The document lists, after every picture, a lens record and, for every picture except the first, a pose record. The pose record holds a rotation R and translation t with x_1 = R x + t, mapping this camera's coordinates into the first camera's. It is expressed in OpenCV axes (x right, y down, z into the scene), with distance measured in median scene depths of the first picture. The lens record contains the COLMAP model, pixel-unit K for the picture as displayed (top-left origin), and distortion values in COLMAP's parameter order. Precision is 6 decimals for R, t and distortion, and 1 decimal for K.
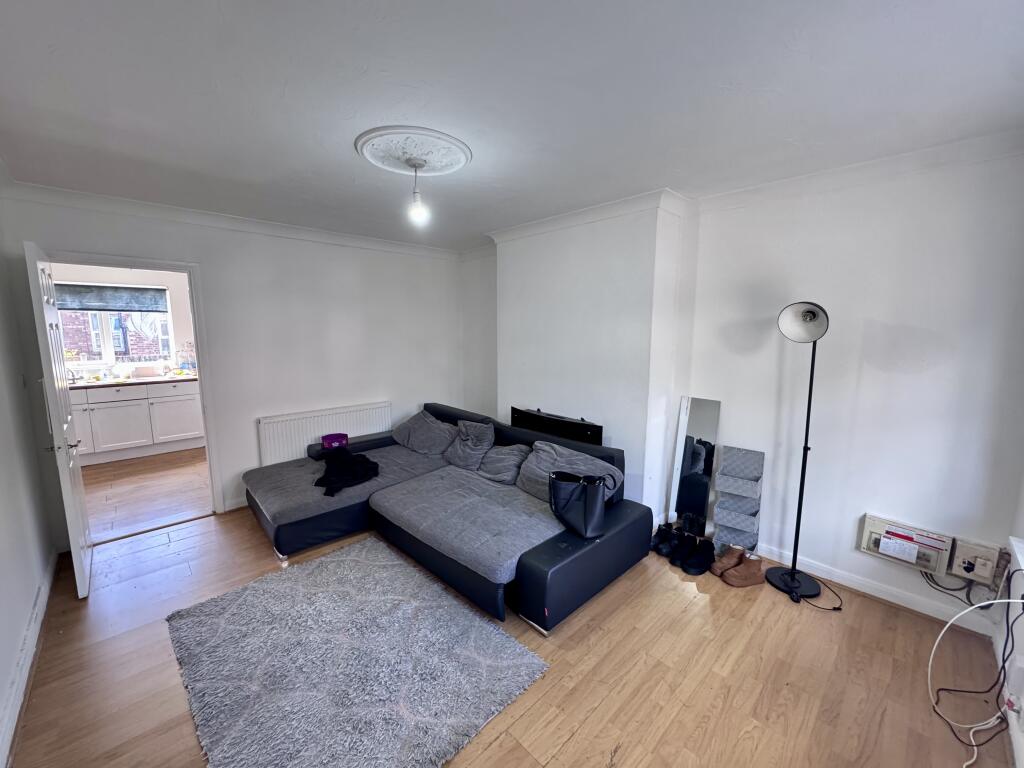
lens RADIAL K [[407.9, 0, 511.5], [0, 407.9, 382.6], [0, 0, 1]] dist [-0.000686, 0.000045]
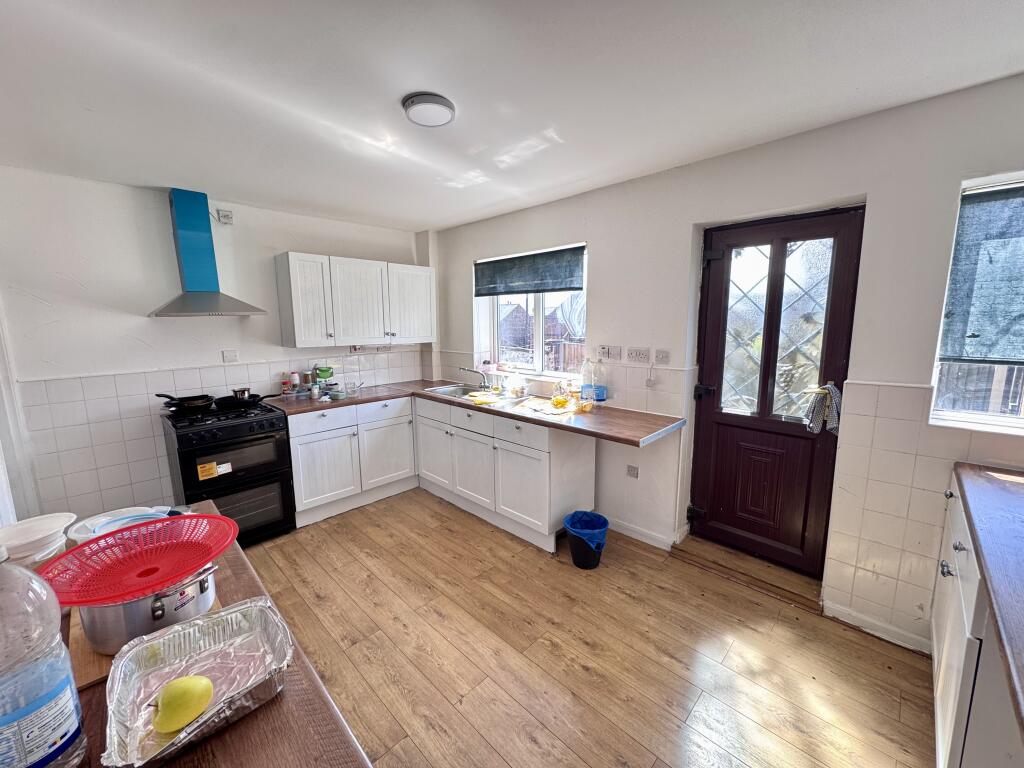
lens RADIAL K [[408.8, 0, 513.3], [0, 408.8, 381.6], [0, 0, 1]] dist [-0.002282, -0.000023]
pose [[0.032125, 0.144224, -0.989024, -0.420147], [-0.129209, 0.981830, 0.138978, -0.169613], [0.991097, 0.123326, 0.050176, 1.315947]]
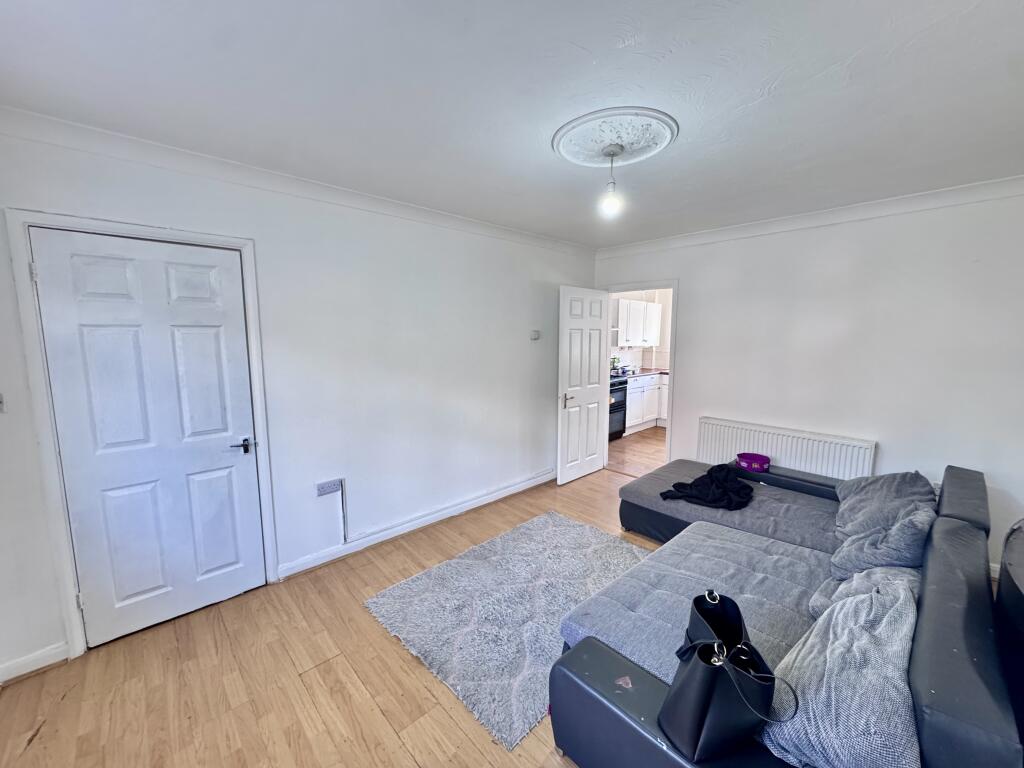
lens RADIAL K [[407.9, 0, 511.5], [0, 407.9, 382.6], [0, 0, 1]] dist [-0.000686, 0.000045]
pose [[-0.011606, 0.118312, -0.992909, 0.418977], [-0.136225, 0.983531, 0.118786, -0.056748], [0.990610, 0.136637, 0.004703, 0.471866]]
